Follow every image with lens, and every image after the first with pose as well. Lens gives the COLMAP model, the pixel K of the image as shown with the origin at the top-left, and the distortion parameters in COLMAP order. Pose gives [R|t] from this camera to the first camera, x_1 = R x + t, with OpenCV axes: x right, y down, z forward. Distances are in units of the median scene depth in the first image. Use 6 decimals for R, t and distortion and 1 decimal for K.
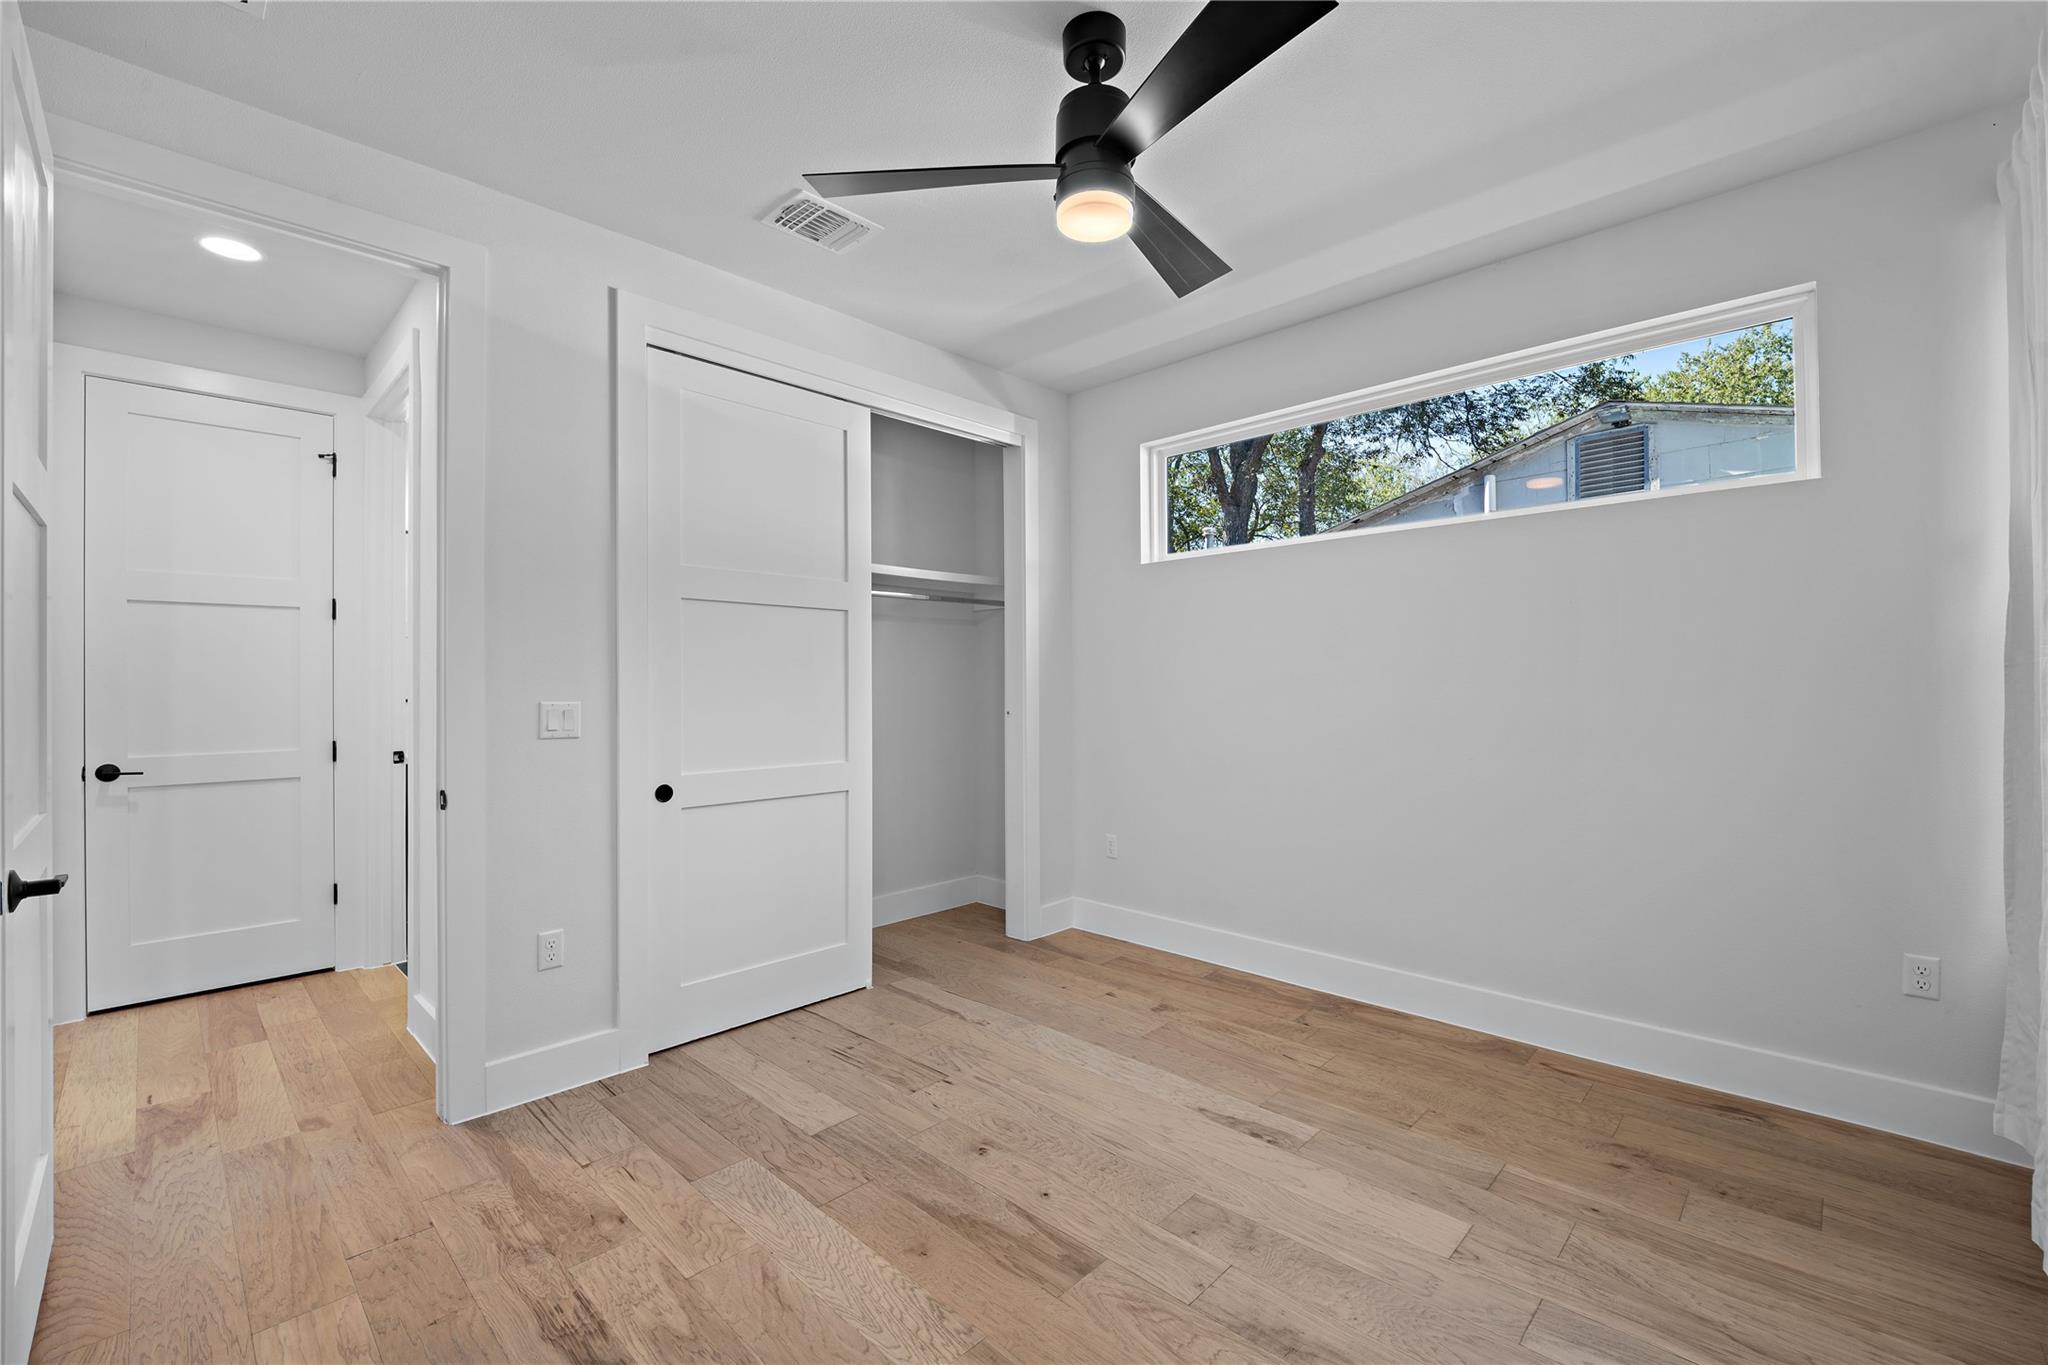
lens RADIAL K [[851.2, 0, 1022.2], [0, 851.2, 679.4], [0, 0, 1]] dist [-0.004726, -0.005889]
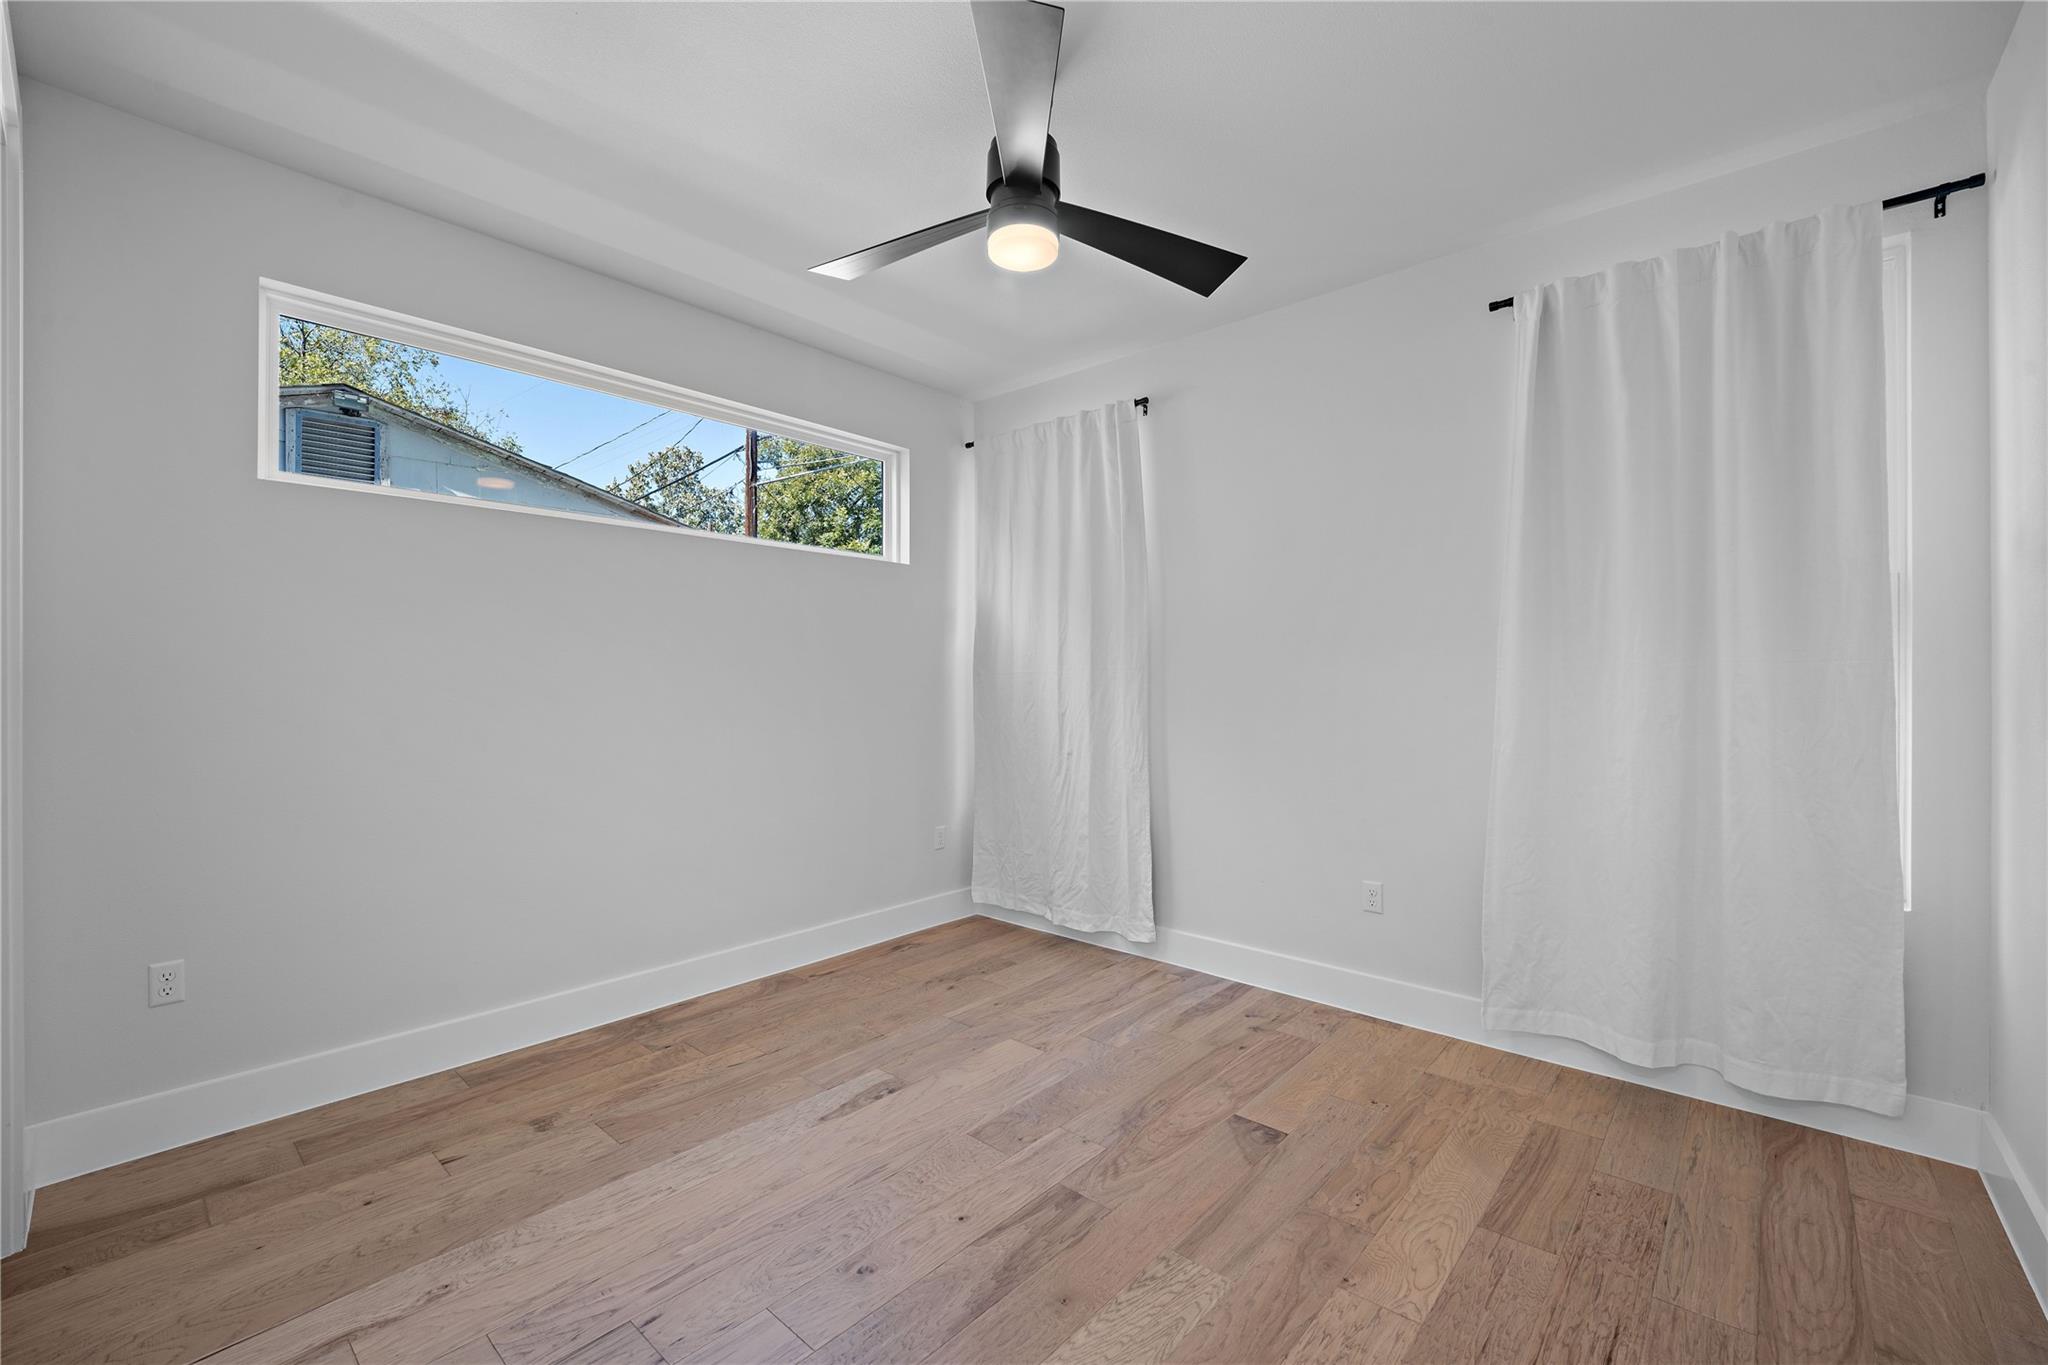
lens RADIAL K [[851.2, 0, 1021.5], [0, 851.2, 682.5], [0, 0, 1]] dist [-0.004726, -0.005889]
pose [[-0.036177, 0.000277, 0.999345, -0.732946], [0.000790, 1.000000, -0.000249, 0.006628], [-0.999345, 0.000780, -0.036178, 0.768178]]
